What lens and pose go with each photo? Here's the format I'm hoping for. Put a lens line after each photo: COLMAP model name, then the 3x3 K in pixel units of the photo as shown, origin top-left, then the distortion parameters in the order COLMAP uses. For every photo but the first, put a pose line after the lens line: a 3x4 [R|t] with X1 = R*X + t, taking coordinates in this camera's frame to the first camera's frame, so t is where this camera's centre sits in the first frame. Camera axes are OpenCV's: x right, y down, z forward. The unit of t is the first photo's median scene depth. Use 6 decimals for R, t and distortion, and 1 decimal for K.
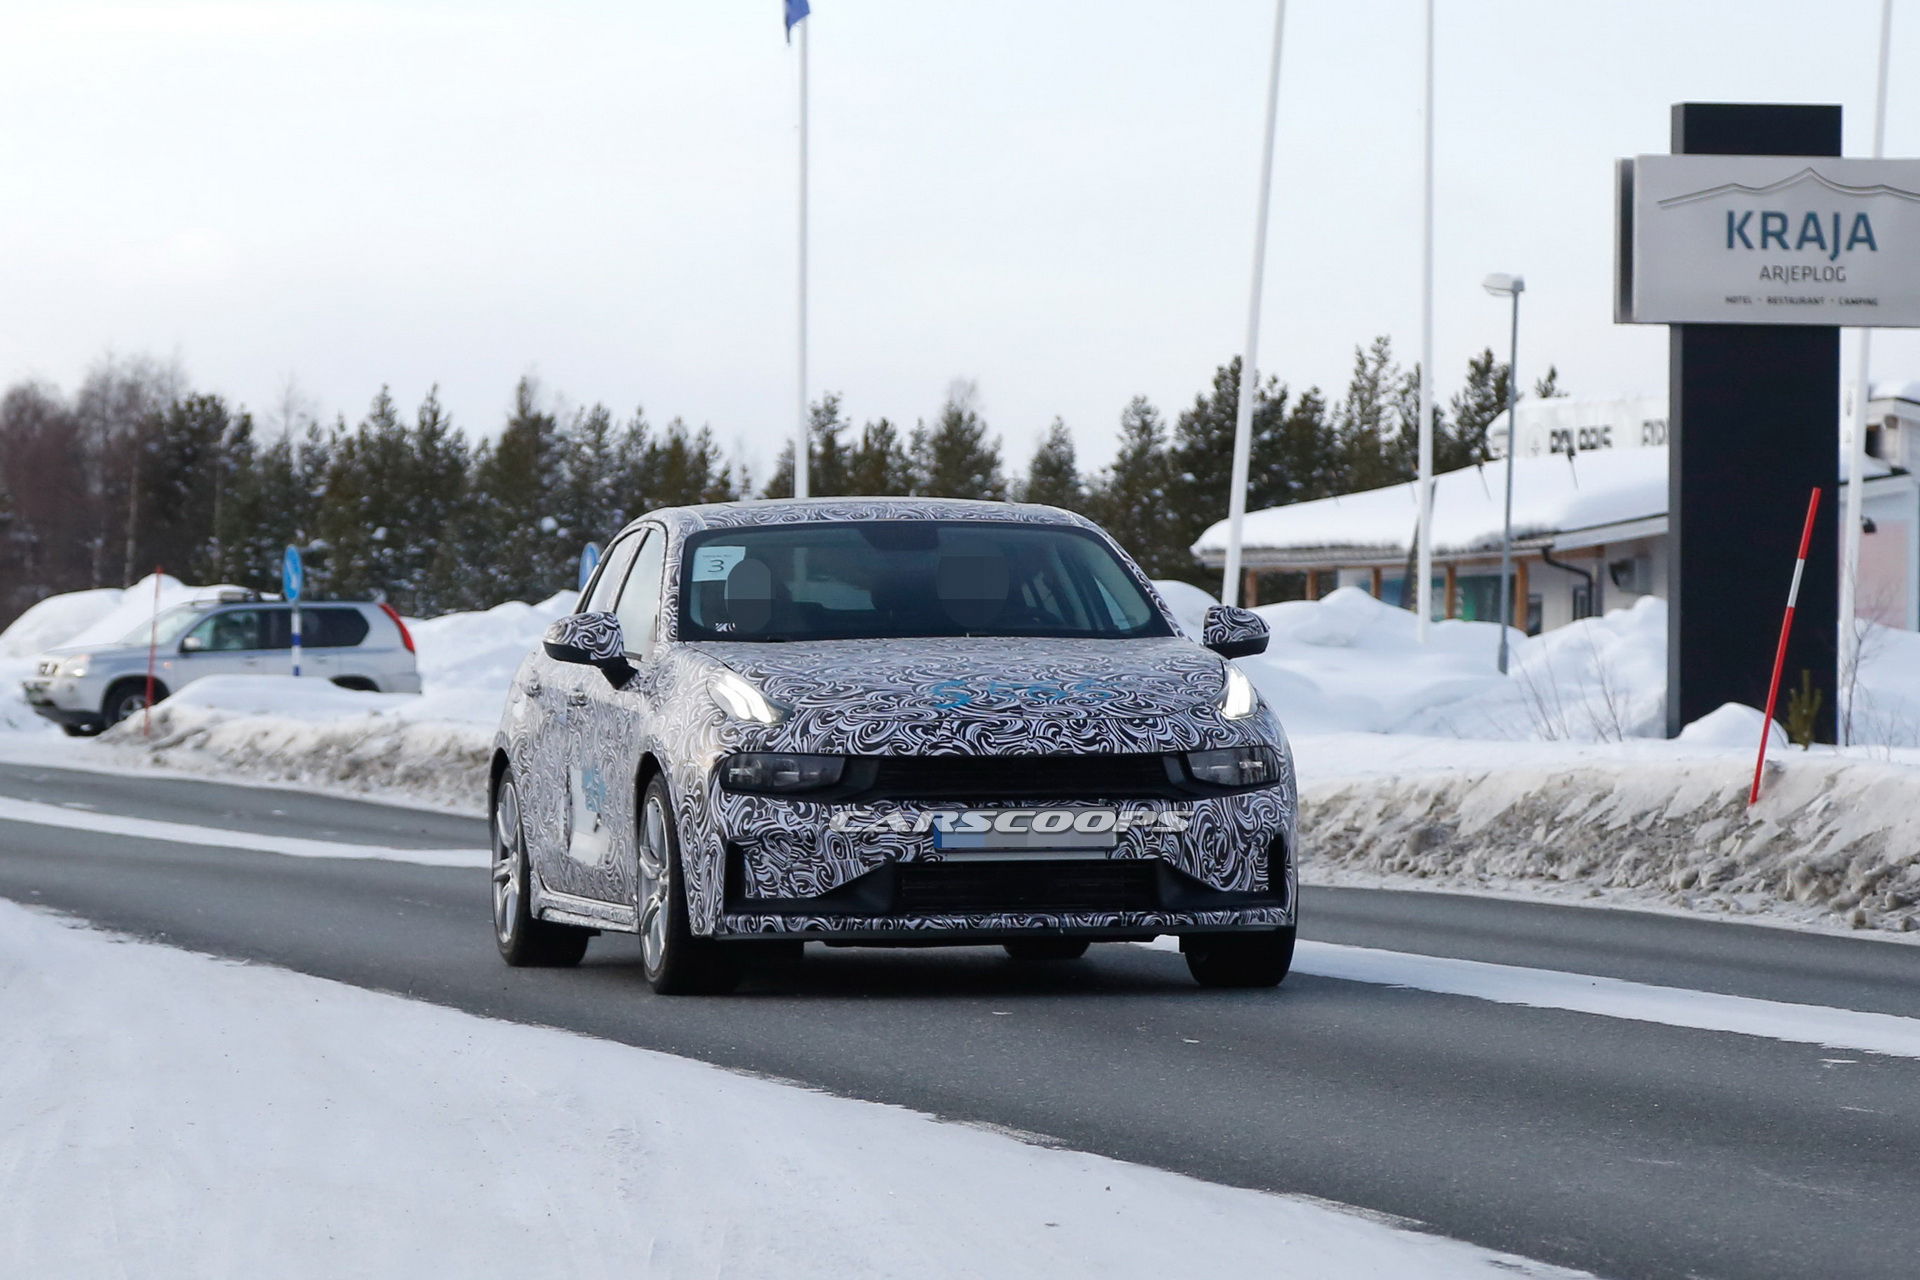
lens RADIAL K [[10825.2, 0, 960.0], [0, 10825.2, 640.0], [0, 0, 1]] dist [0.451945, 1.458672]
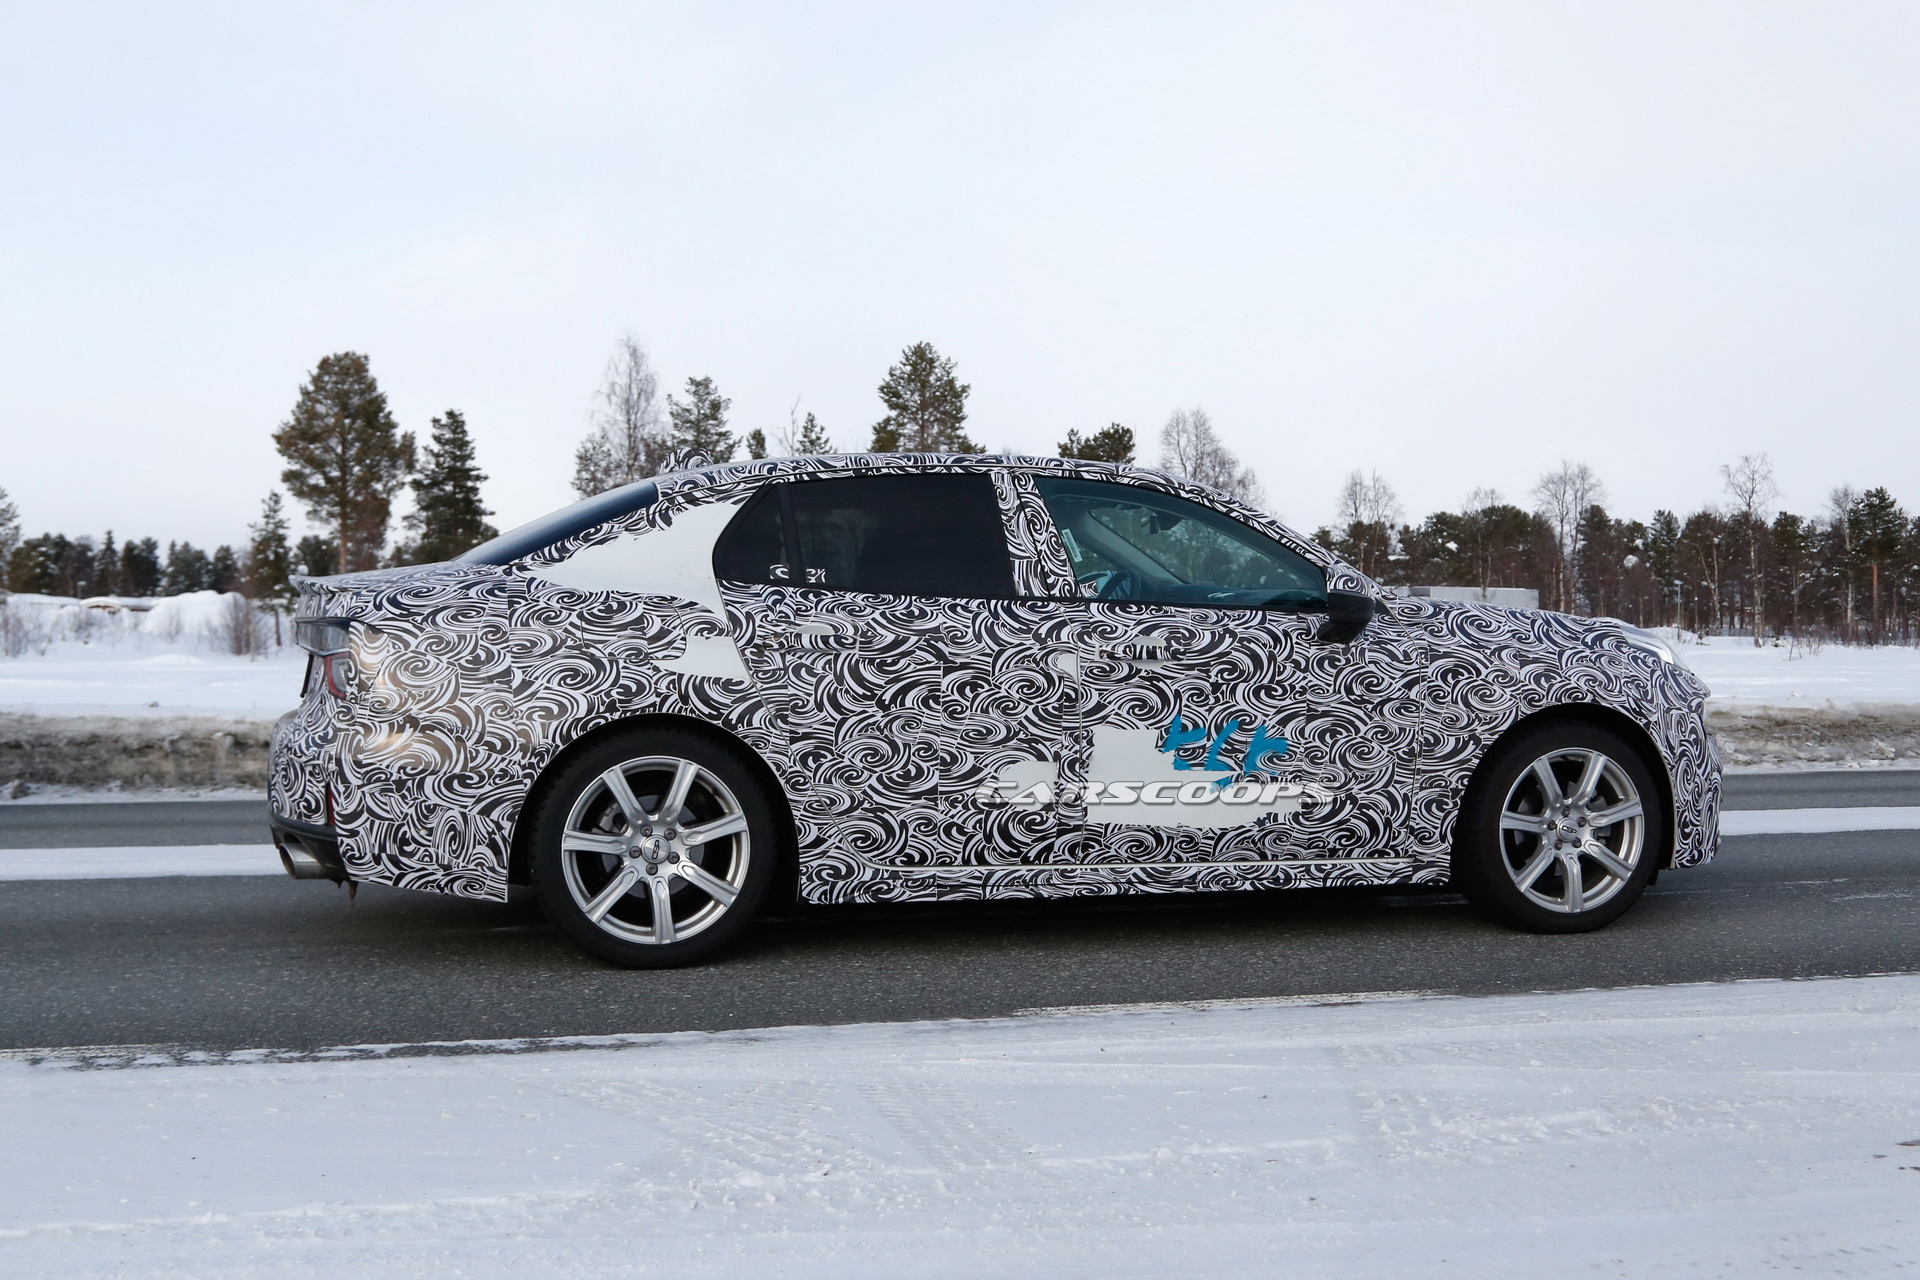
lens RADIAL K [[1921.6, 0, 897.2], [0, 1921.6, 633.6], [0, 0, 1]] dist [-0.087836, 0.139804]
pose [[-0.052639, -0.010606, 0.998557, -0.212524], [-0.007208, 0.999922, 0.010240, 0.002281], [-0.998588, -0.006659, -0.052711, 1.094616]]
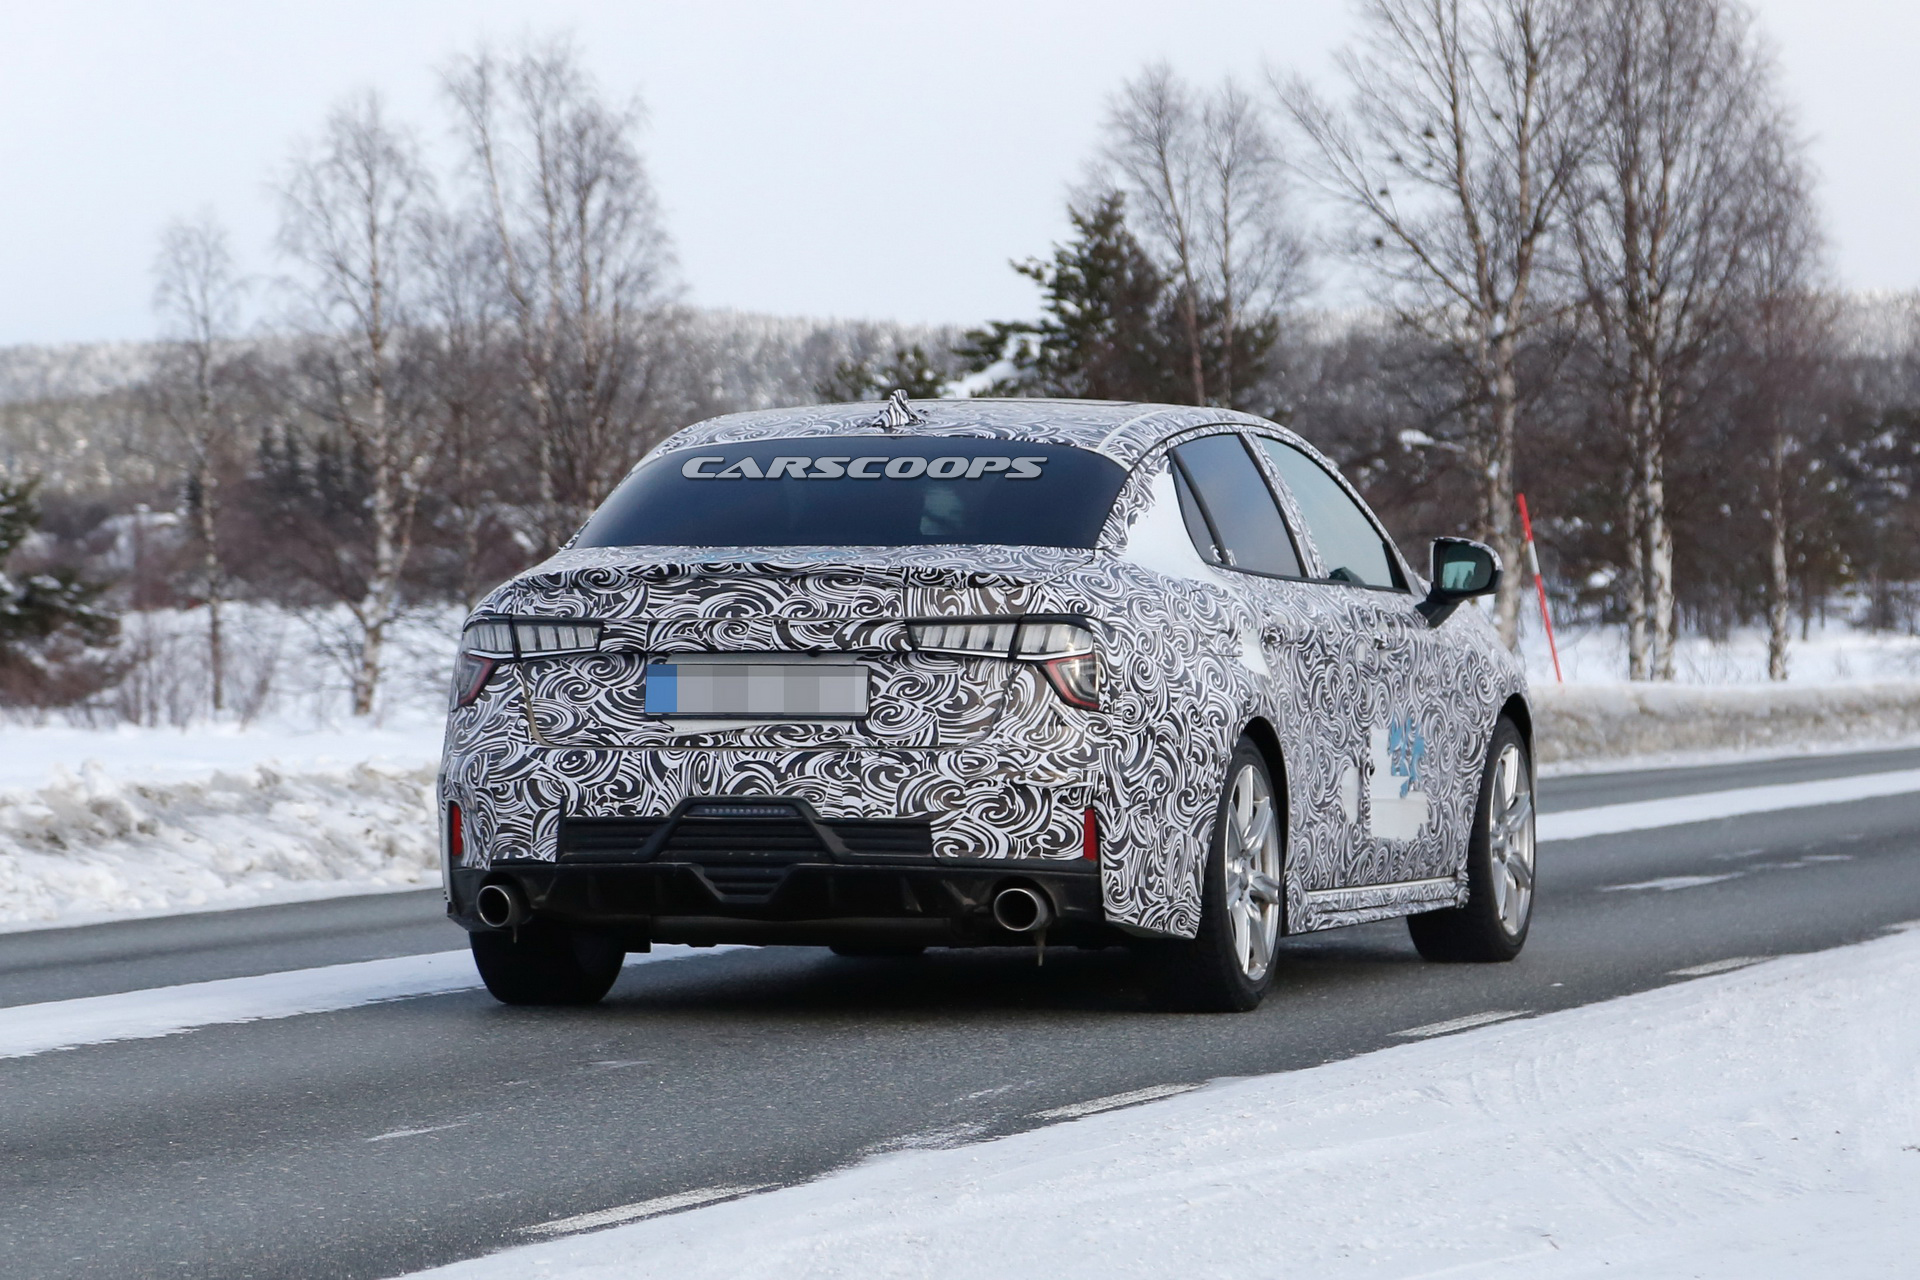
lens RADIAL K [[9036.9, 0, 960.0], [0, 9036.9, 640.0], [0, 0, 1]] dist [0.392673, 3.888707]
pose [[-0.889391, 0.008079, 0.457076, -0.339497], [0.012182, 0.999908, 0.006031, 0.000782], [-0.456985, 0.010932, -0.889407, 1.724995]]
